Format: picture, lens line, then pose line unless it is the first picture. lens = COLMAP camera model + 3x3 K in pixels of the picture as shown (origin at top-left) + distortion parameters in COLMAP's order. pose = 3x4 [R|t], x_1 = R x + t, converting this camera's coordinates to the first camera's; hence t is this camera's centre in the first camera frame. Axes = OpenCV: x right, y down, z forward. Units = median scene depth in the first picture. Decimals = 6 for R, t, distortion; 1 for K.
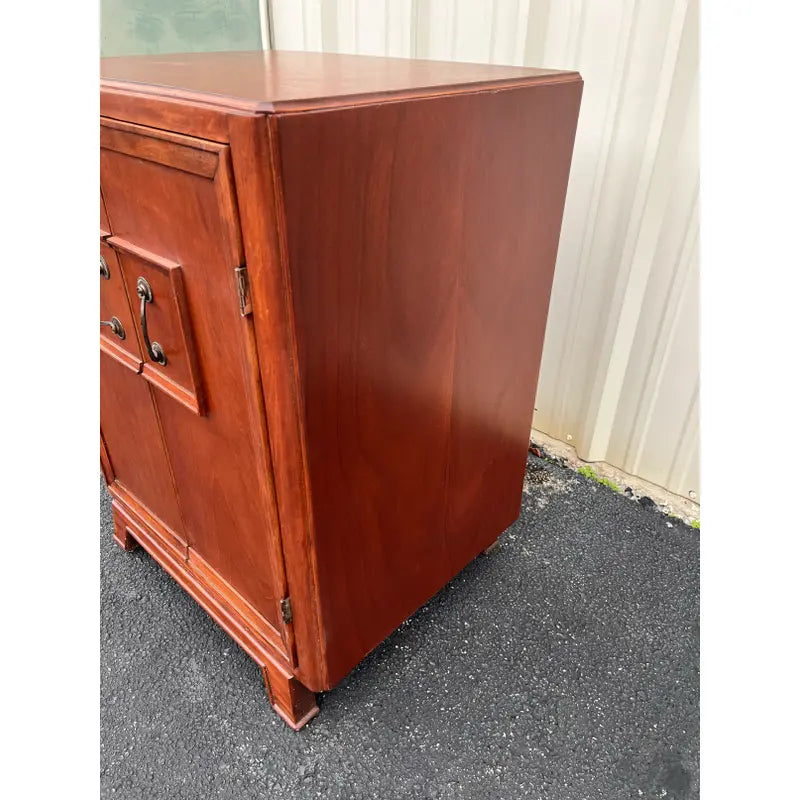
lens RADIAL K [[615.6, 0, 402.1], [0, 615.6, 395.8], [0, 0, 1]] dist [0.068075, -0.102993]
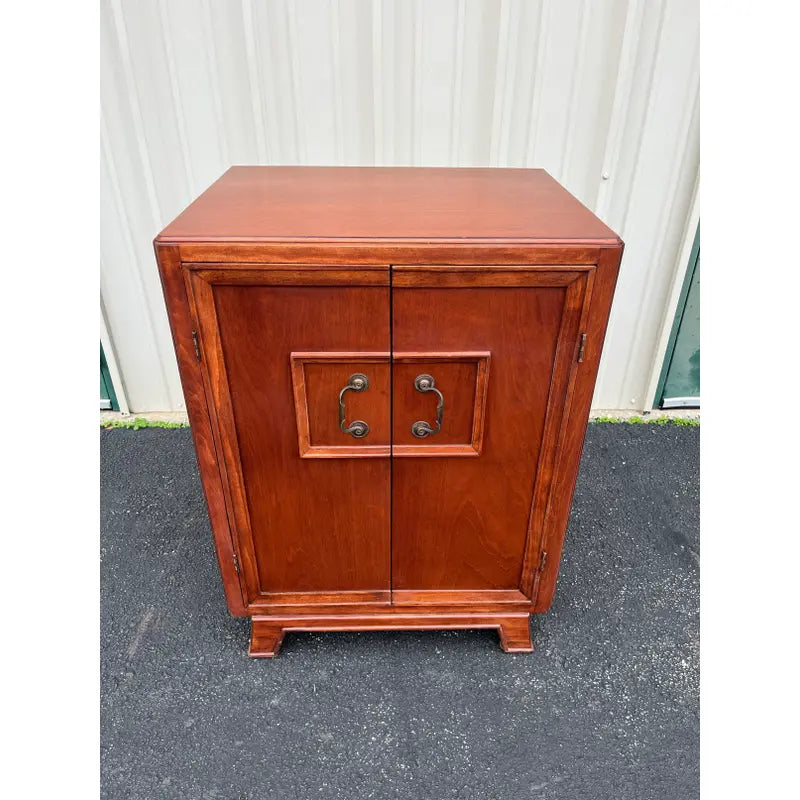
lens RADIAL K [[615.6, 0, 406.9], [0, 615.6, 403.1], [0, 0, 1]] dist [0.068075, -0.102993]
pose [[0.709819, -0.370068, 0.599338, -0.979633], [0.363546, 0.921256, 0.138279, -0.259128], [-0.603317, 0.119734, 0.788462, 0.009089]]
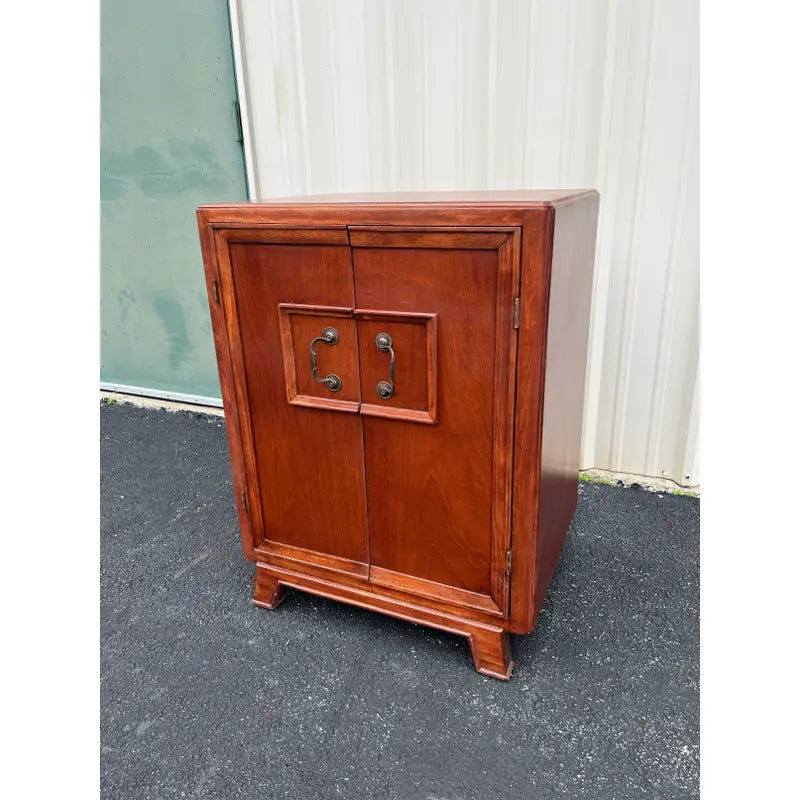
lens RADIAL K [[615.6, 0, 403.7], [0, 615.6, 393.0], [0, 0, 1]] dist [0.068075, -0.102993]
pose [[0.944862, -0.146514, 0.292862, -0.639689], [0.203917, 0.963016, -0.176117, 0.159242], [-0.256228, 0.226126, 0.939795, -0.249786]]
